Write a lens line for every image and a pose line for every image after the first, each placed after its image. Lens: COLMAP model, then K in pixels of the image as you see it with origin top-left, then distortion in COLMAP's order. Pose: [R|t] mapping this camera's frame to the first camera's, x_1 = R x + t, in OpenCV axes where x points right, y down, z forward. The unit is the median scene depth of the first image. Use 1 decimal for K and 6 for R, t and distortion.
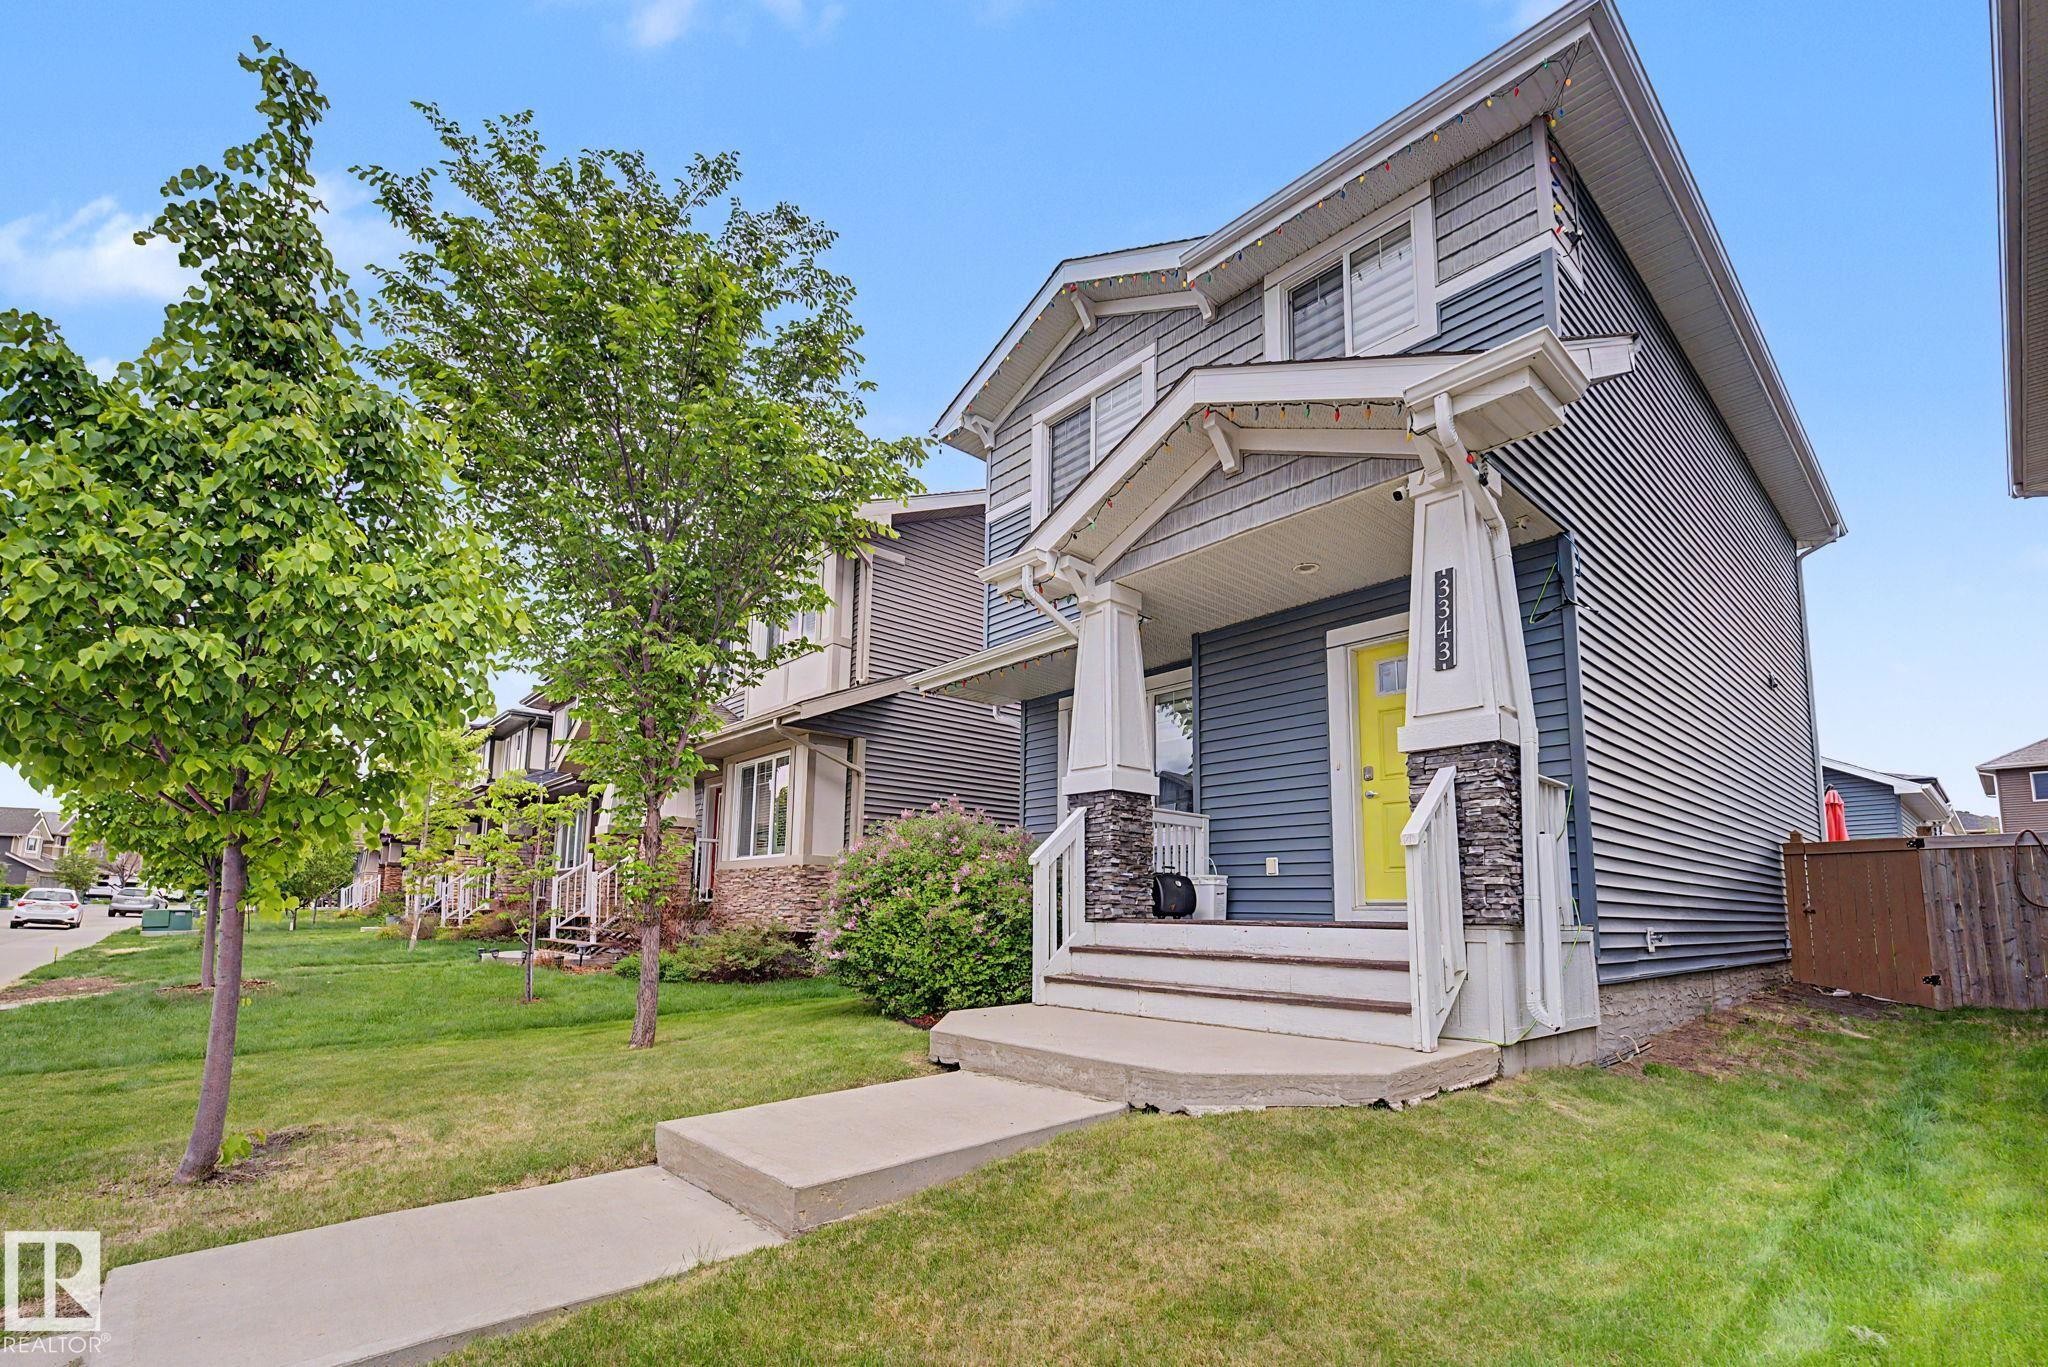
lens RADIAL K [[858.5, 0, 1028.8], [0, 858.5, 679.6], [0, 0, 1]] dist [-0.005288, -0.001100]
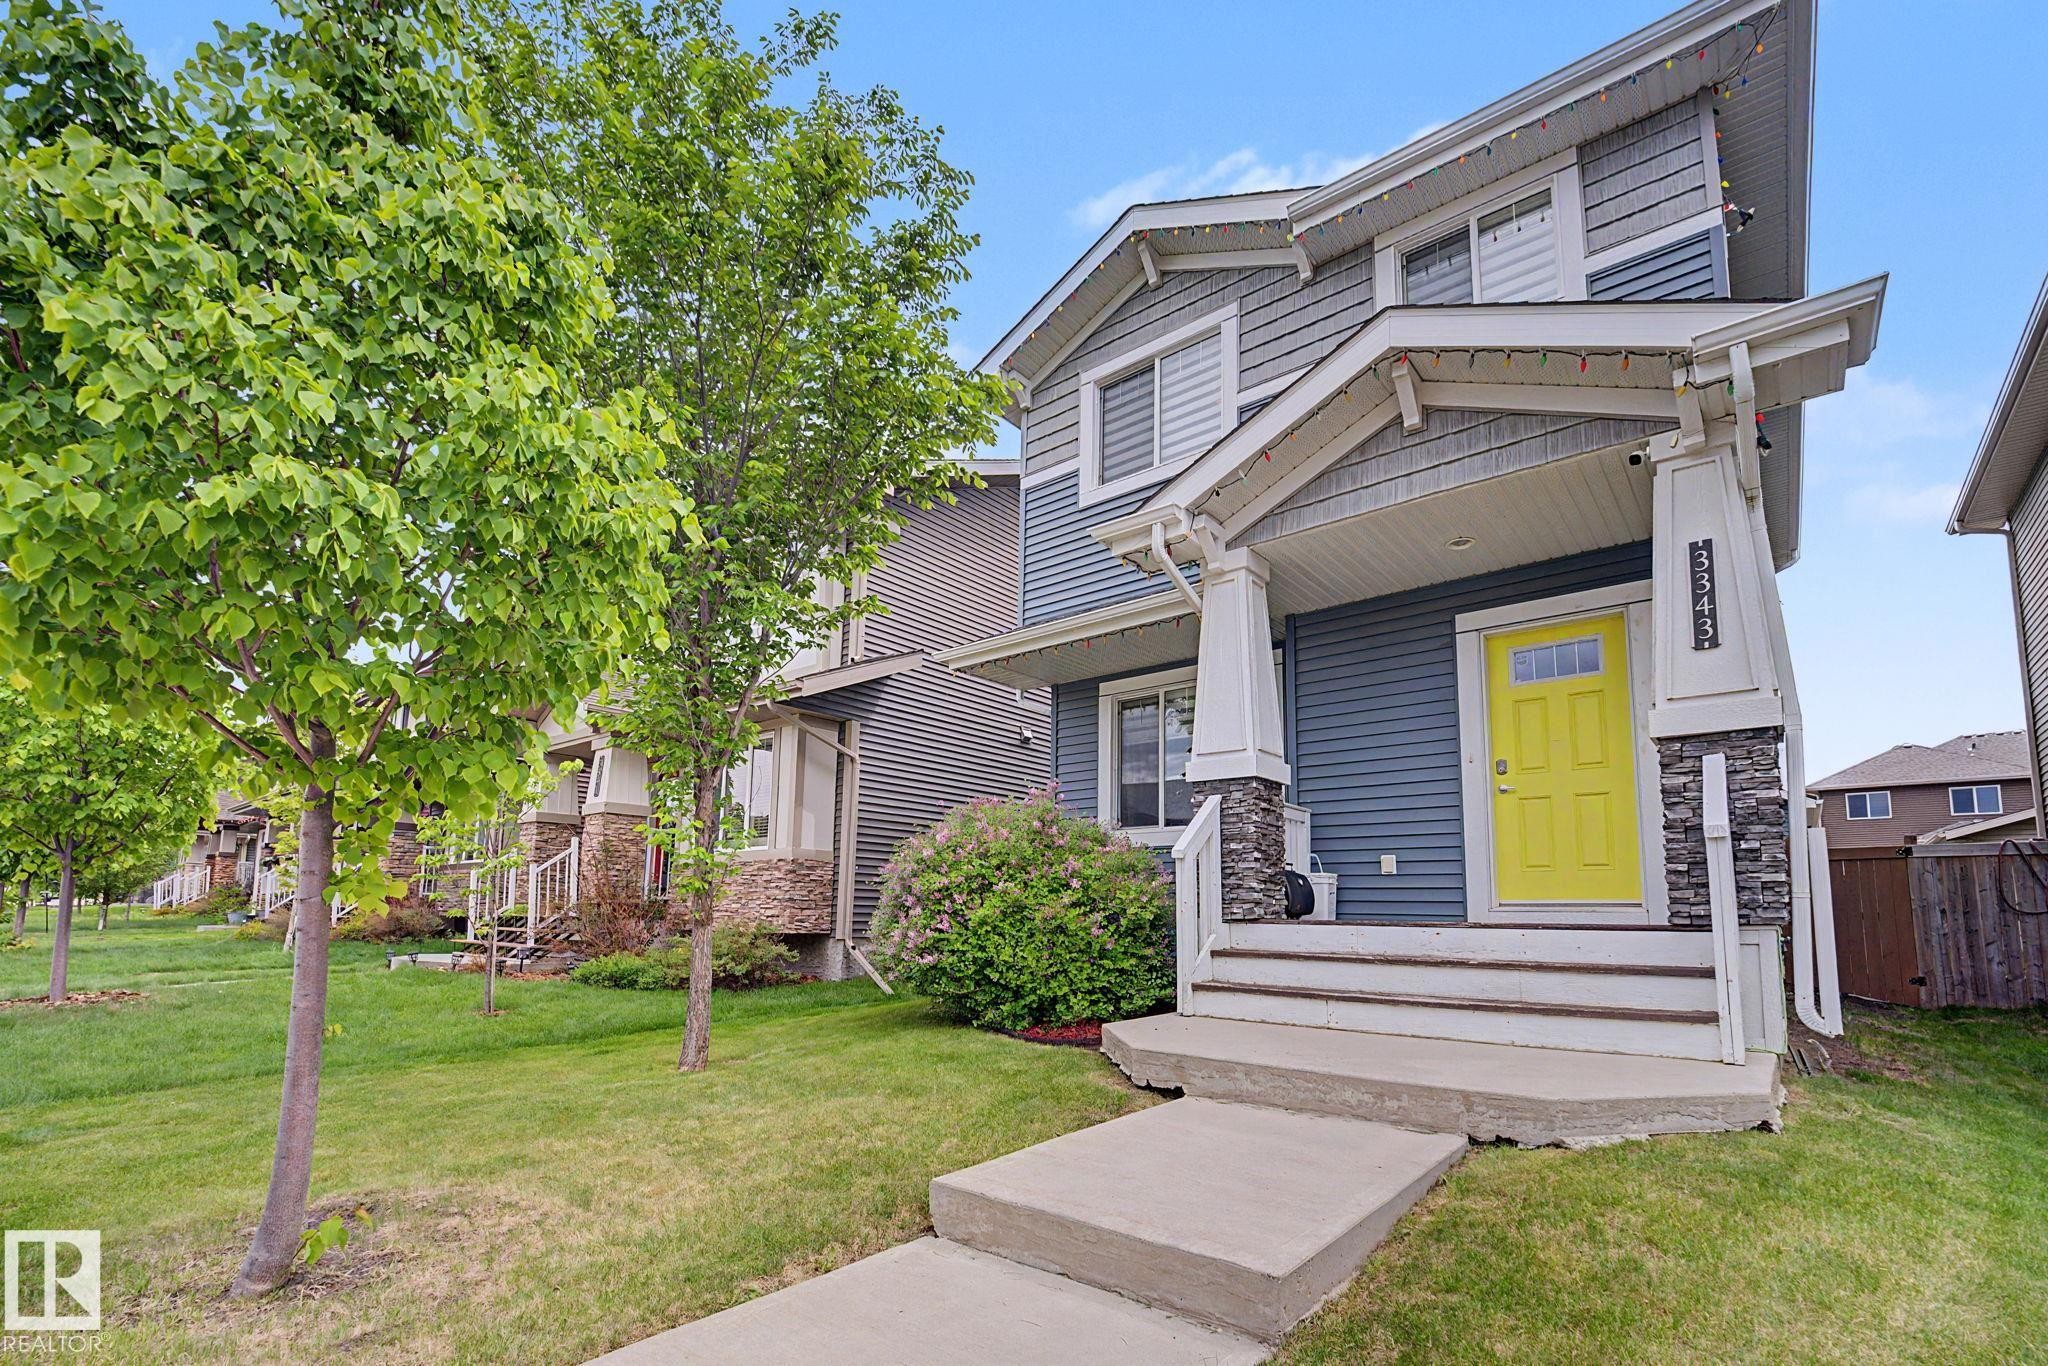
lens RADIAL K [[869.9, 0, 1026.0], [0, 869.9, 691.8], [0, 0, 1]] dist [-0.010190, -0.000089]
pose [[0.991139, 0.037834, 0.127327, -0.248643], [-0.039537, 0.999159, 0.010875, 0.037641], [-0.126808, -0.015813, 0.991801, 0.123318]]
